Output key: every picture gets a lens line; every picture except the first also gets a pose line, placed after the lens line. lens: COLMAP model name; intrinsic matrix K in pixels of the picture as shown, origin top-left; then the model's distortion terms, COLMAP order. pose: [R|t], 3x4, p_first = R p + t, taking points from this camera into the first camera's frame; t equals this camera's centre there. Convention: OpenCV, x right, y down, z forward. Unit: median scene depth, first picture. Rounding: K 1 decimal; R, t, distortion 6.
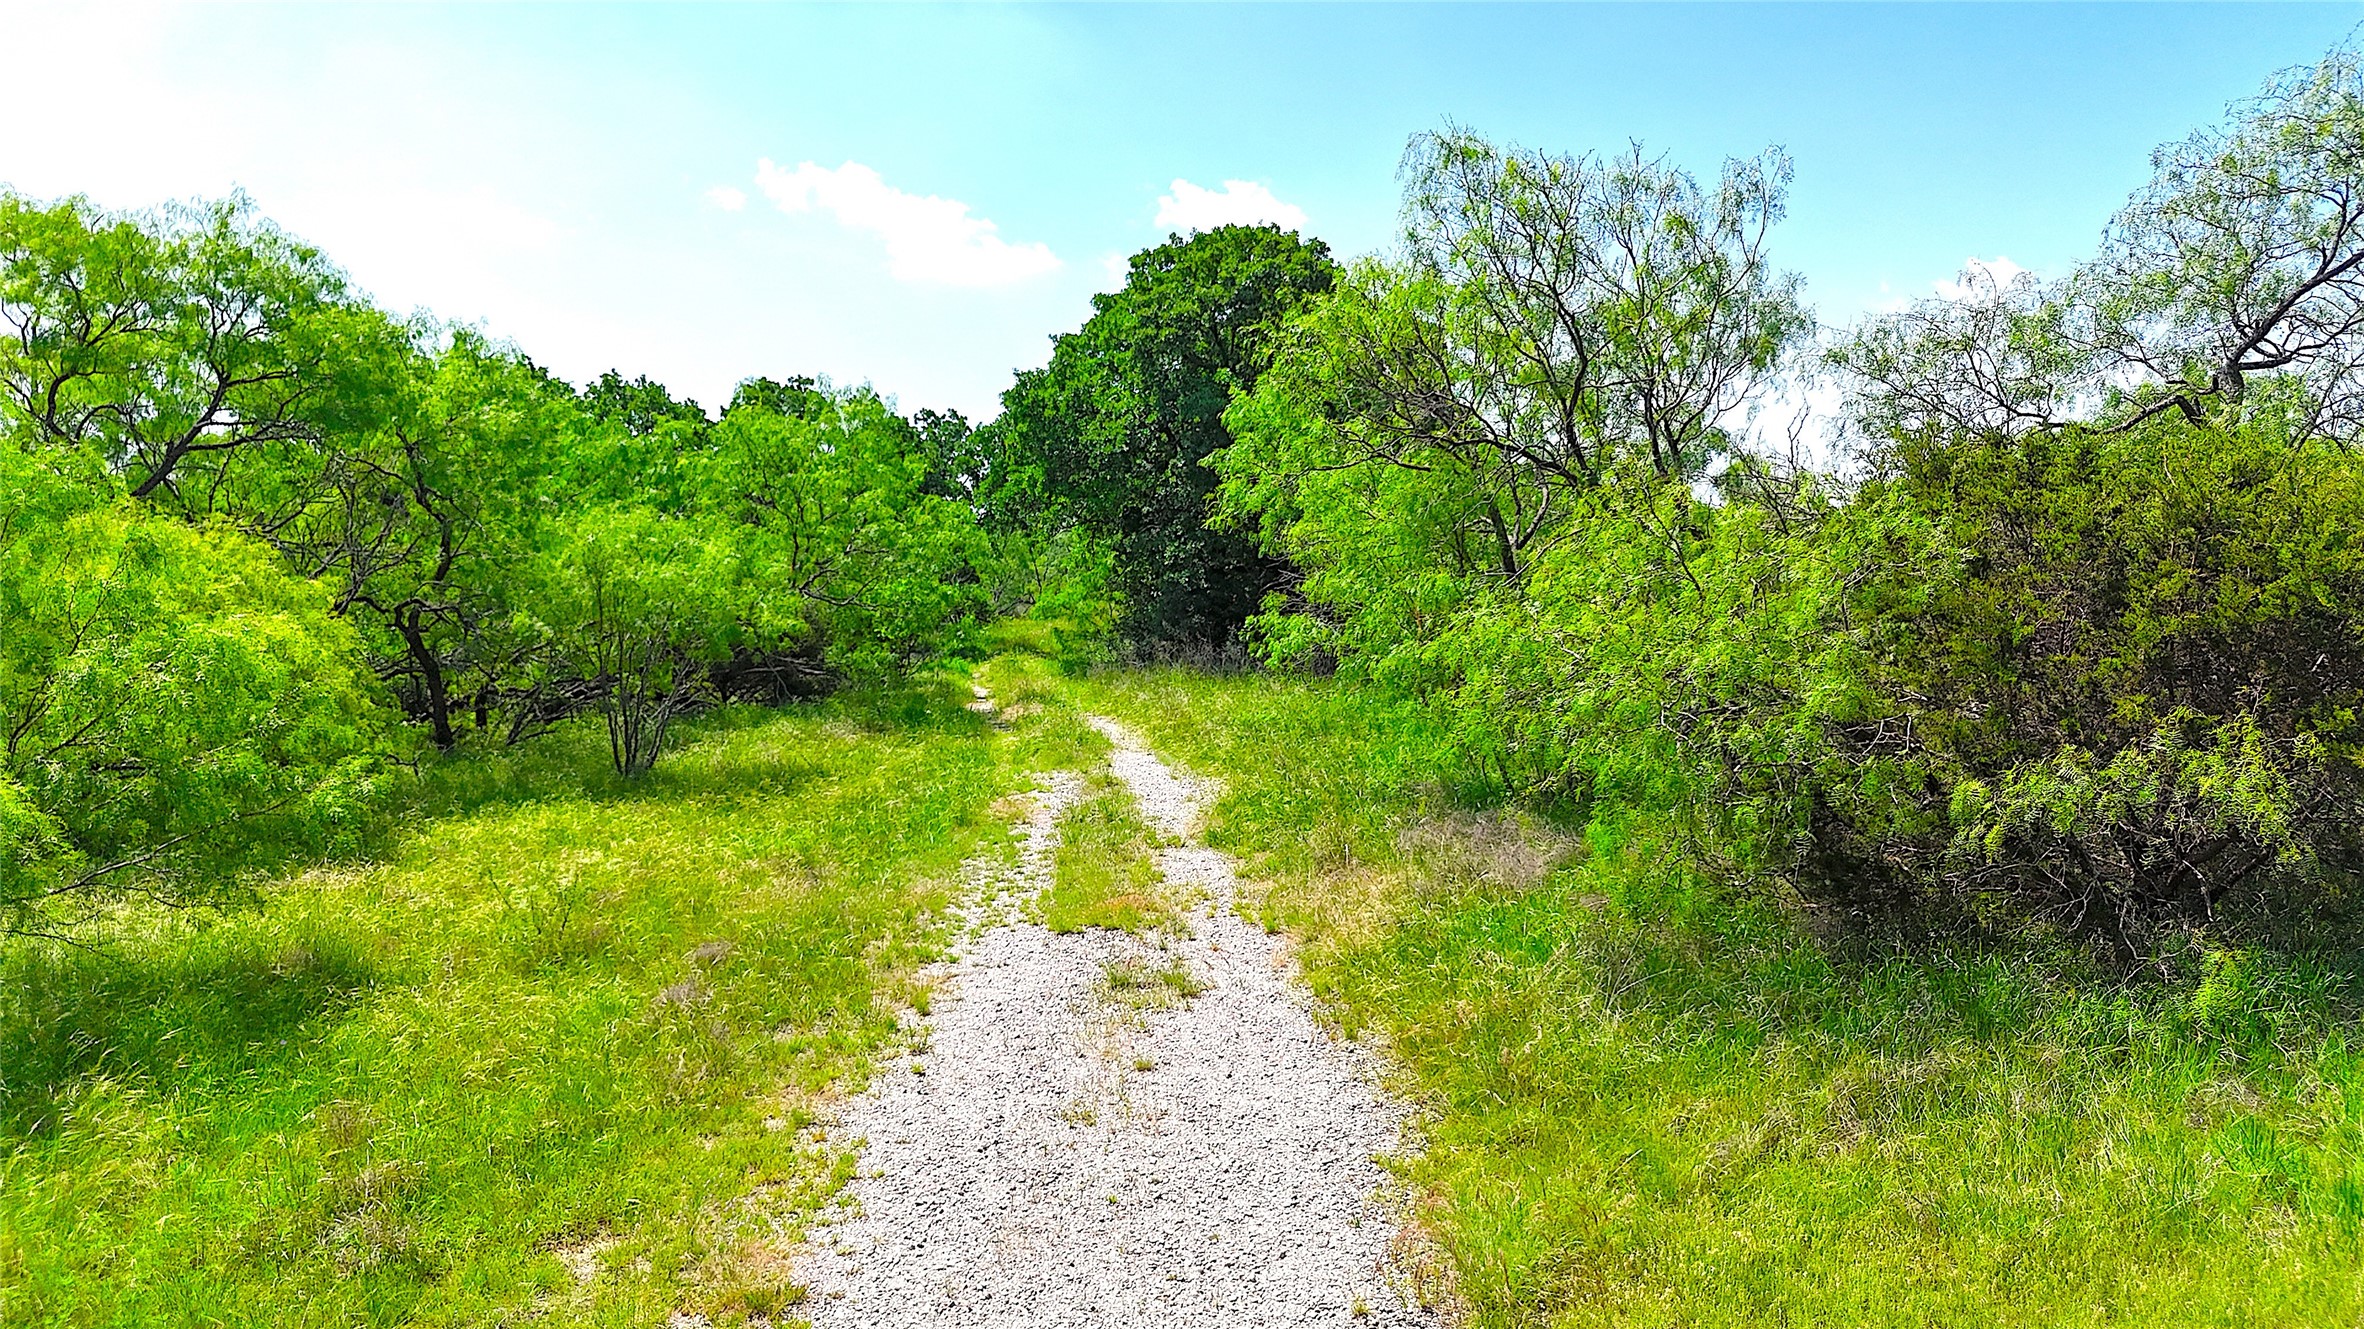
lens RADIAL K [[1725.4, 0, 1185.1], [0, 1725.4, 694.3], [0, 0, 1]] dist [0.164463, -0.257100]
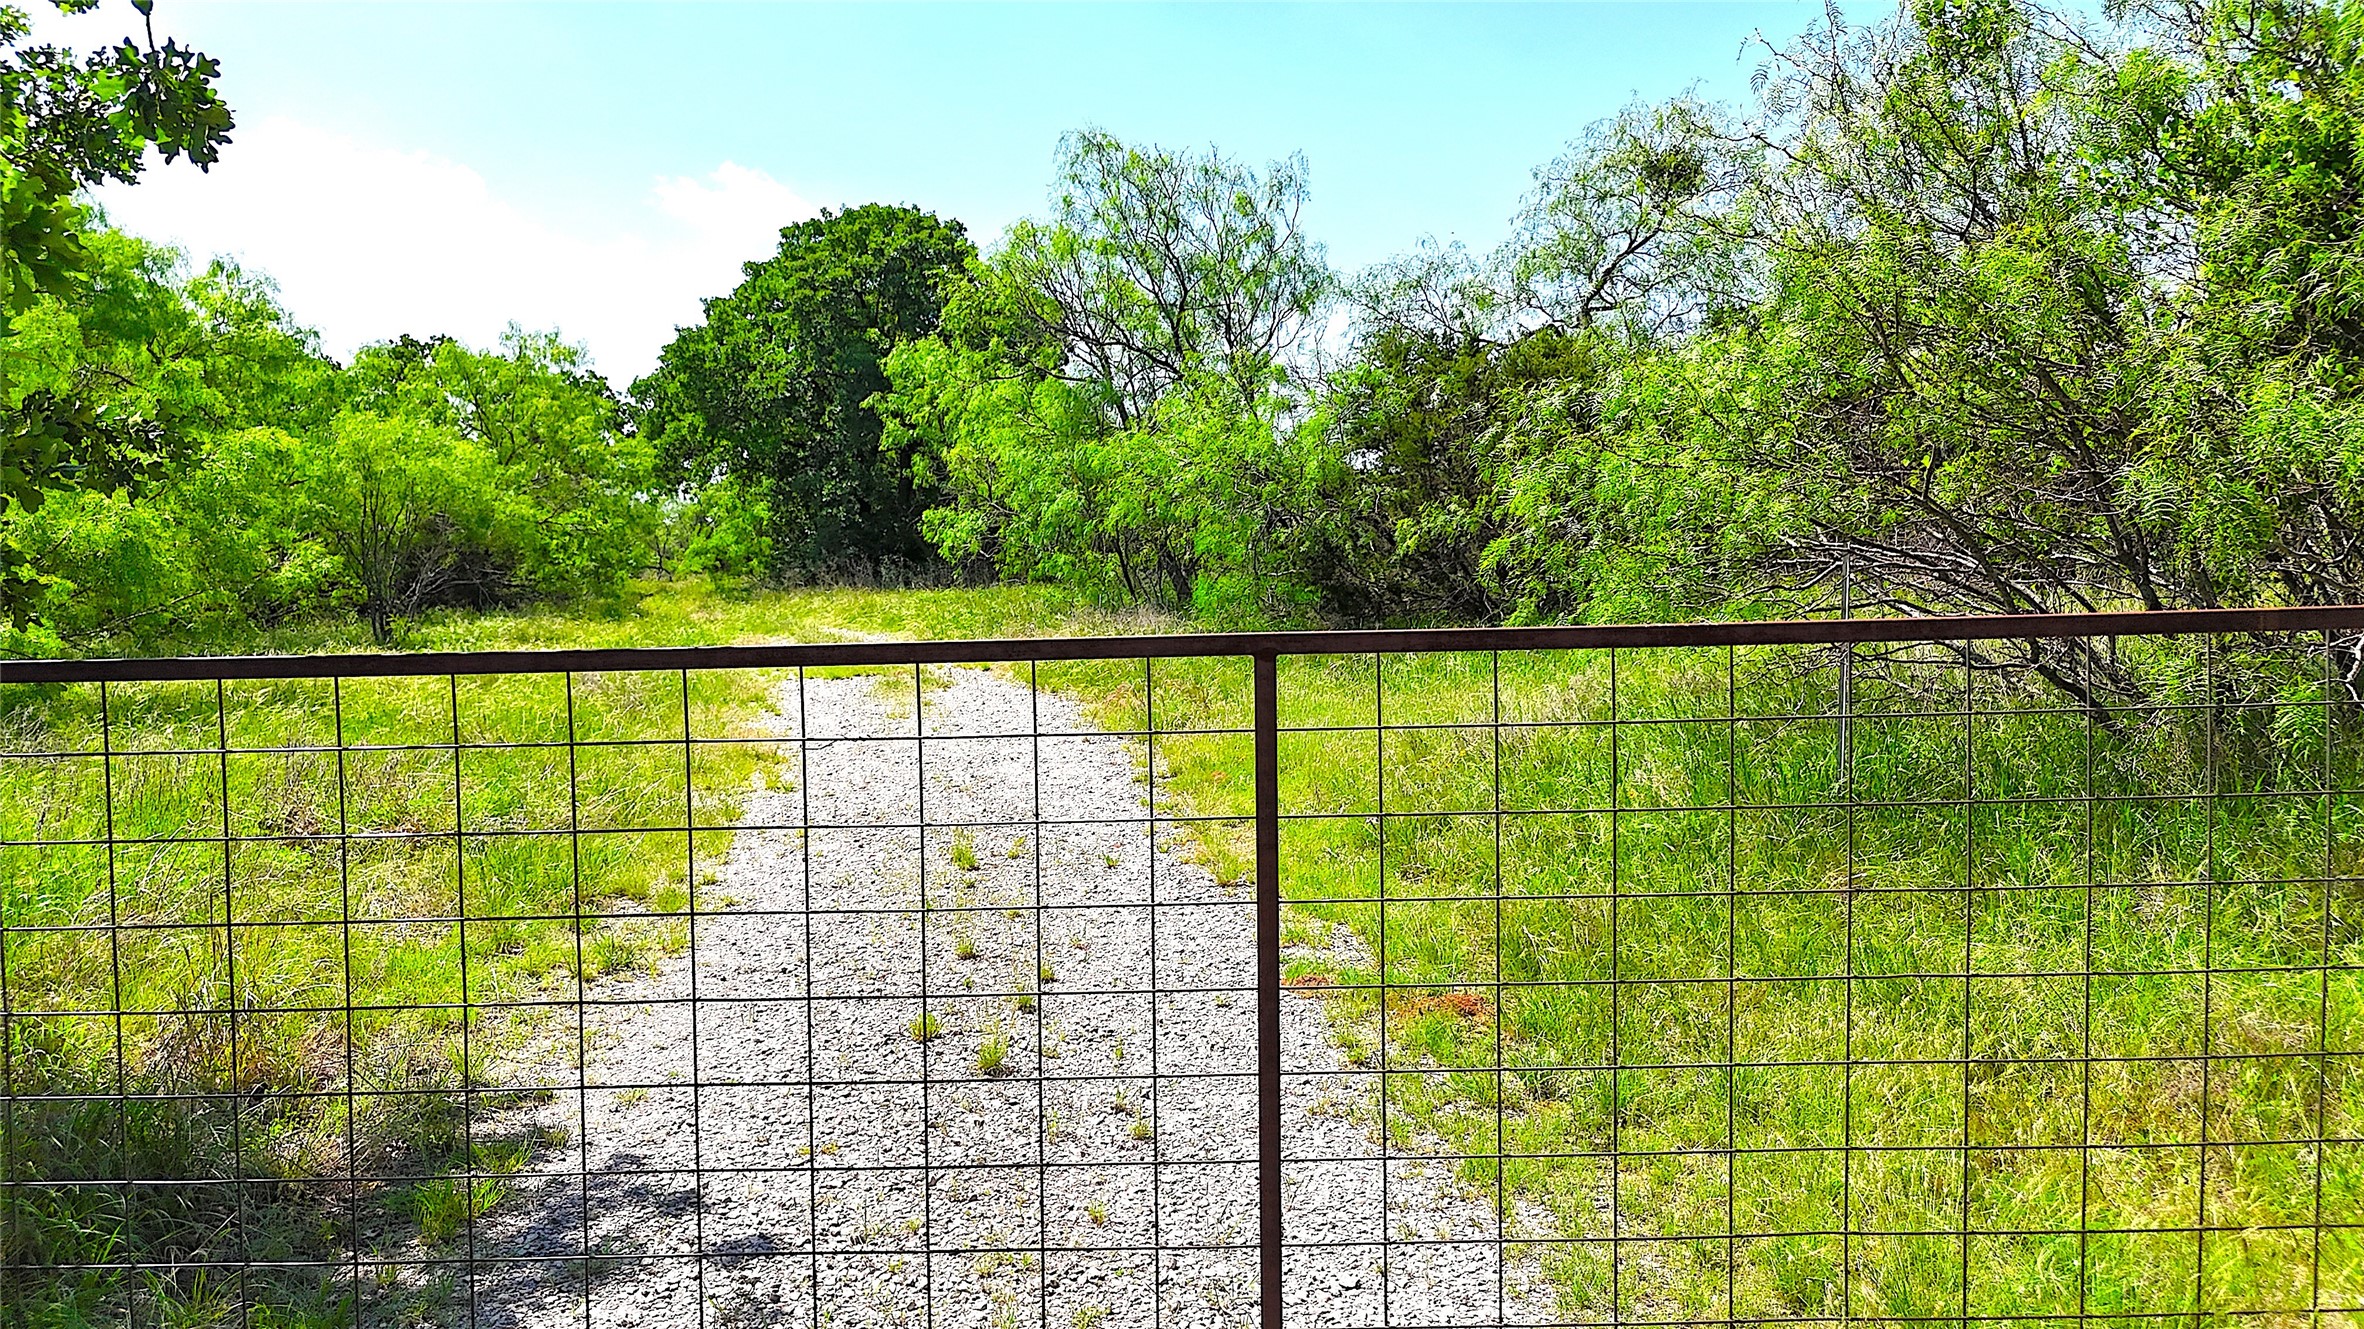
lens RADIAL K [[1702.0, 0, 1181.7], [0, 1702.0, 665.8], [0, 0, 1]] dist [0.053203, -0.044457]
pose [[0.975170, -0.015022, 0.220946, -0.031974], [0.017032, 0.999829, -0.007193, 0.044696], [-0.220800, 0.010778, 0.975260, -0.130877]]
